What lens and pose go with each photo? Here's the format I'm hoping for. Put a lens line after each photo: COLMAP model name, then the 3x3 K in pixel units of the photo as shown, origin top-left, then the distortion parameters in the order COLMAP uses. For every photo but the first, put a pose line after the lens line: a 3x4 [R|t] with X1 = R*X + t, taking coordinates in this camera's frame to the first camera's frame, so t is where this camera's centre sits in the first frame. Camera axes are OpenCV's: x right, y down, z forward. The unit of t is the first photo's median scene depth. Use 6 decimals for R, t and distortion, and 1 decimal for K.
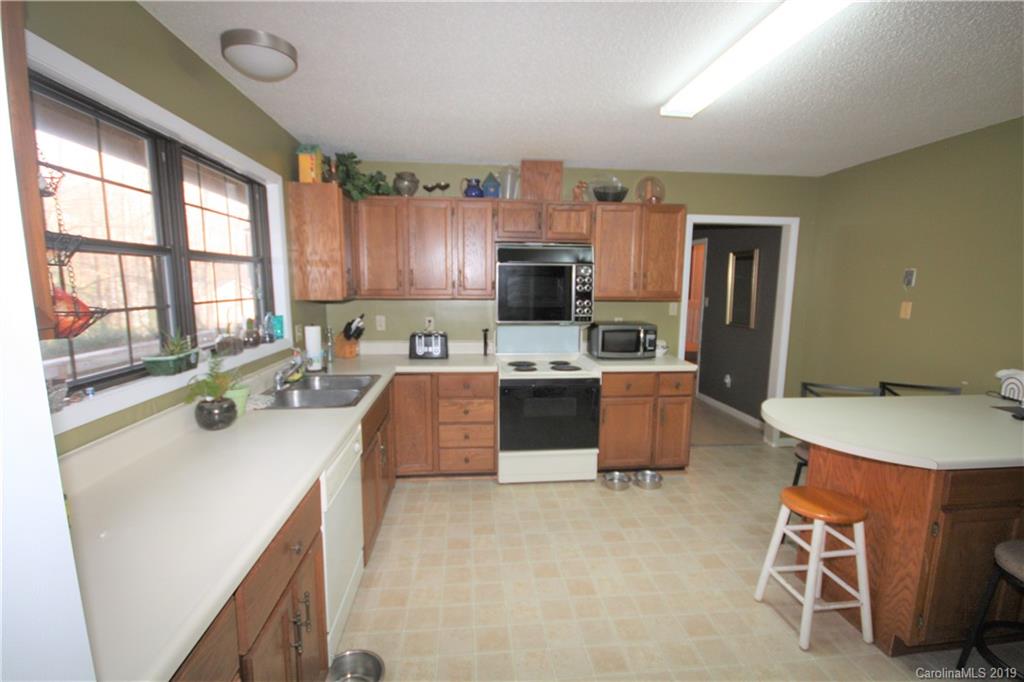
lens RADIAL K [[483.9, 0, 511.8], [0, 483.9, 345.5], [0, 0, 1]] dist [-0.001646, -0.000453]
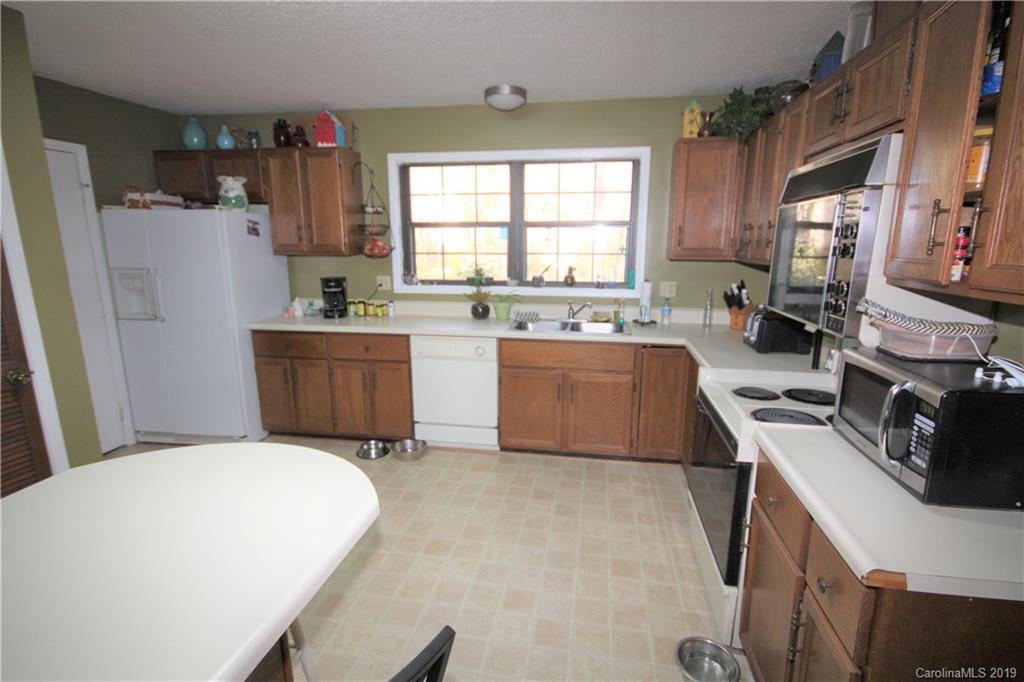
lens RADIAL K [[483.9, 0, 512.3], [0, 483.9, 339.5], [0, 0, 1]] dist [-0.001646, -0.000453]
pose [[-0.276433, 0.187838, -0.942498, 1.052669], [-0.130125, 0.964366, 0.230362, -0.177174], [0.952183, 0.186322, -0.242140, 1.431241]]
